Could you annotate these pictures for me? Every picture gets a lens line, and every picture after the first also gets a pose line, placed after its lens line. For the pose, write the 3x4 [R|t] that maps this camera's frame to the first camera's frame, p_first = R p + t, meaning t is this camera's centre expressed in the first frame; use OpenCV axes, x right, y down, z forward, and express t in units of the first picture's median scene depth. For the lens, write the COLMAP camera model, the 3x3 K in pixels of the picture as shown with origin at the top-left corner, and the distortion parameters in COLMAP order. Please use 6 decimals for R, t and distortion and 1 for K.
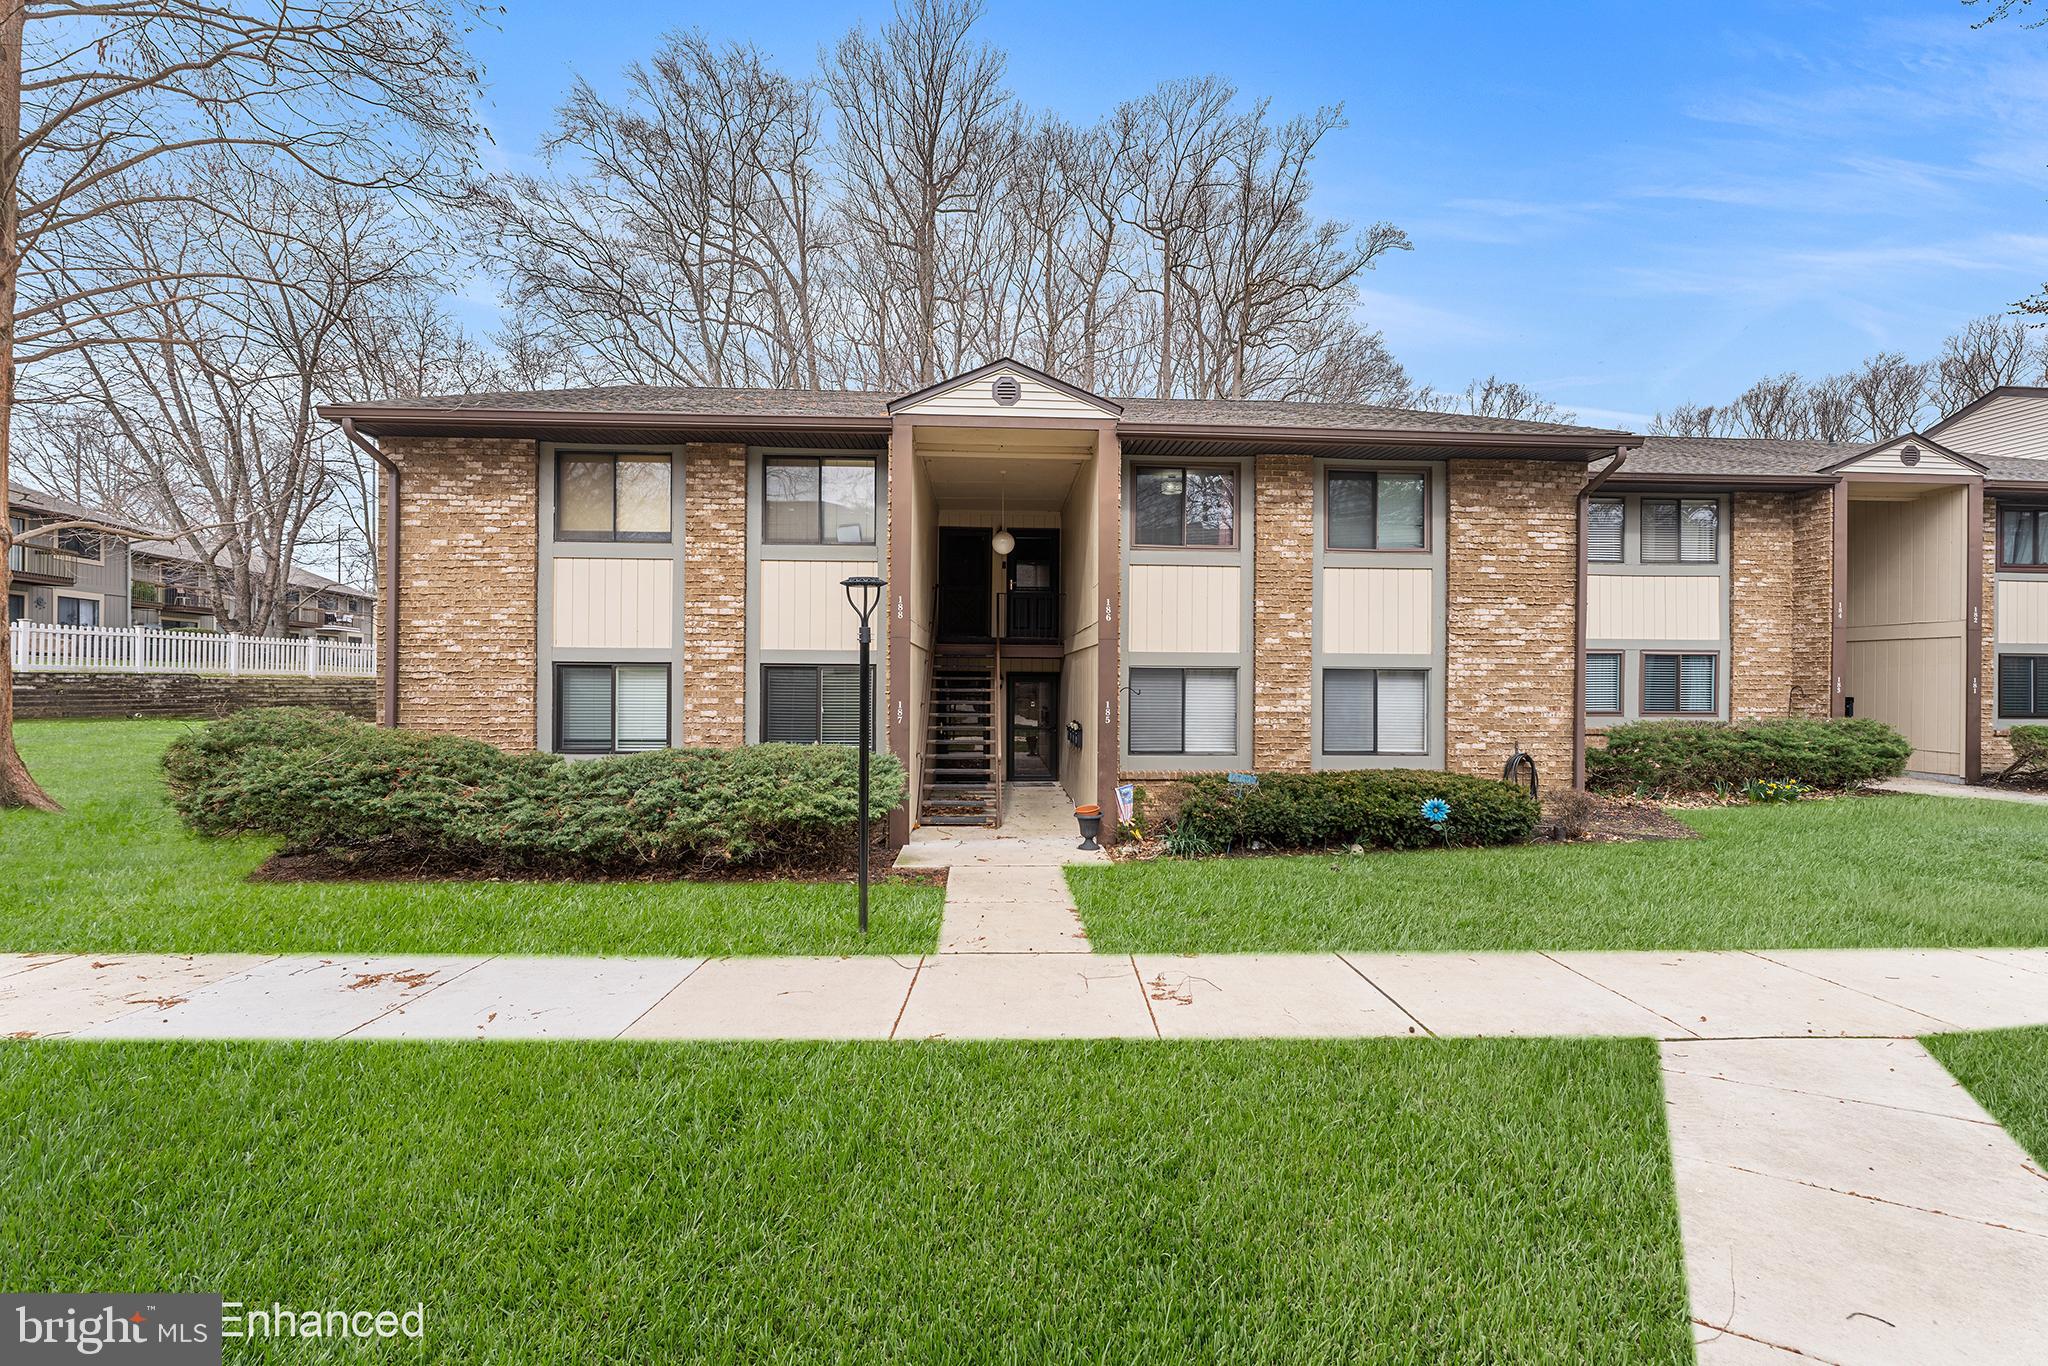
lens RADIAL K [[822.3, 0, 1023.3], [0, 822.3, 686.1], [0, 0, 1]] dist [0.000797, 0.000021]
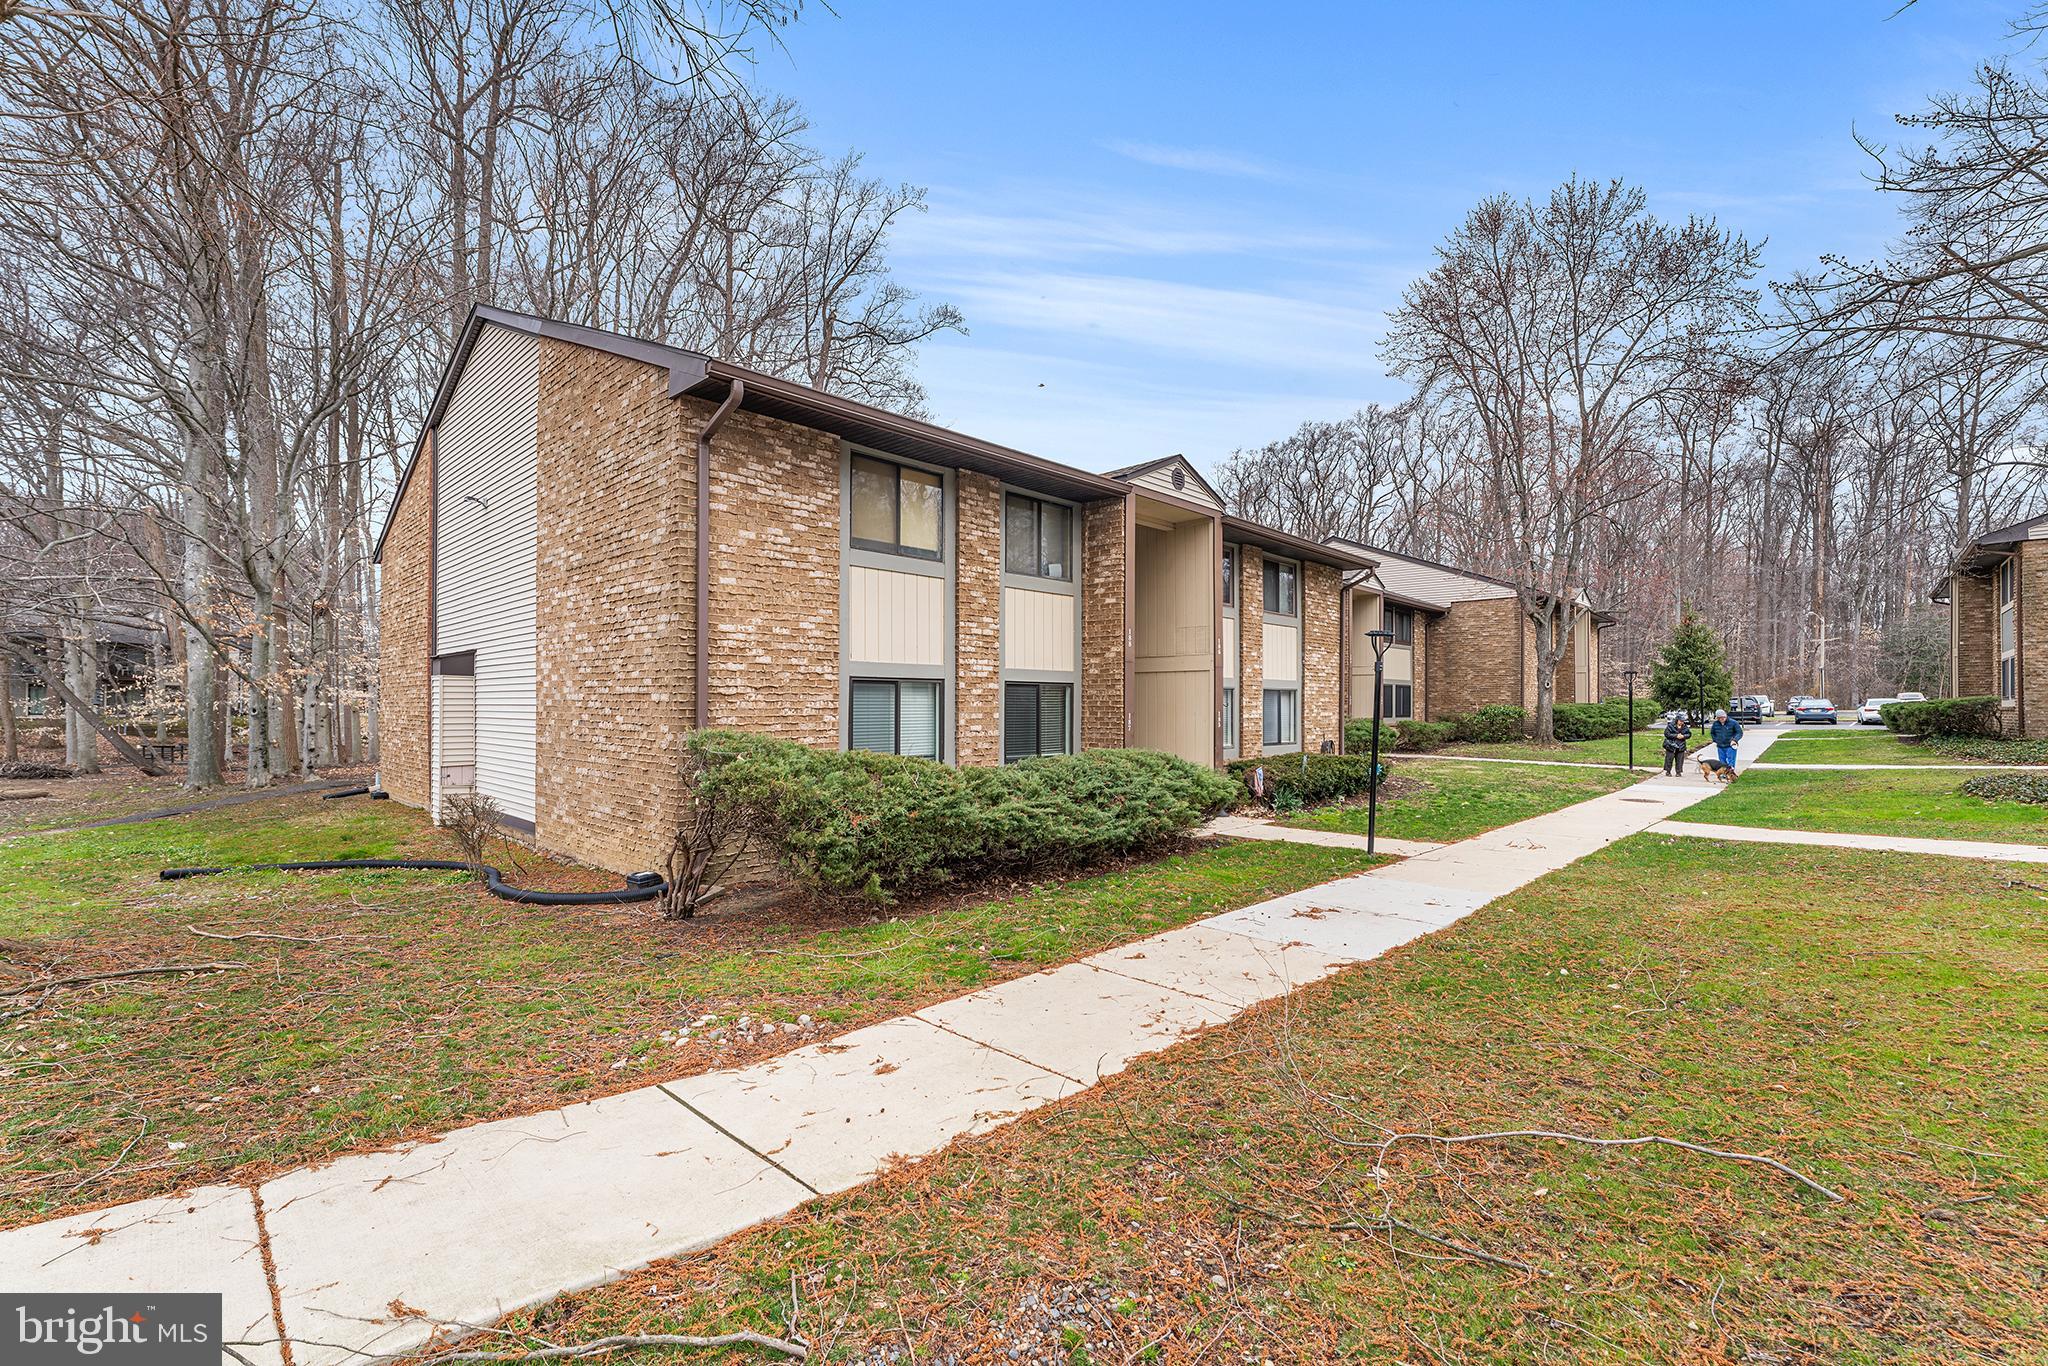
lens RADIAL K [[825.3, 0, 1021.2], [0, 825.3, 693.2], [0, 0, 1]] dist [0.000775, 0.000025]
pose [[0.741734, 0.004698, 0.670677, -1.058238], [-0.005425, 0.999985, -0.001005, -0.010735], [-0.670672, -0.002893, 0.741748, 0.172873]]
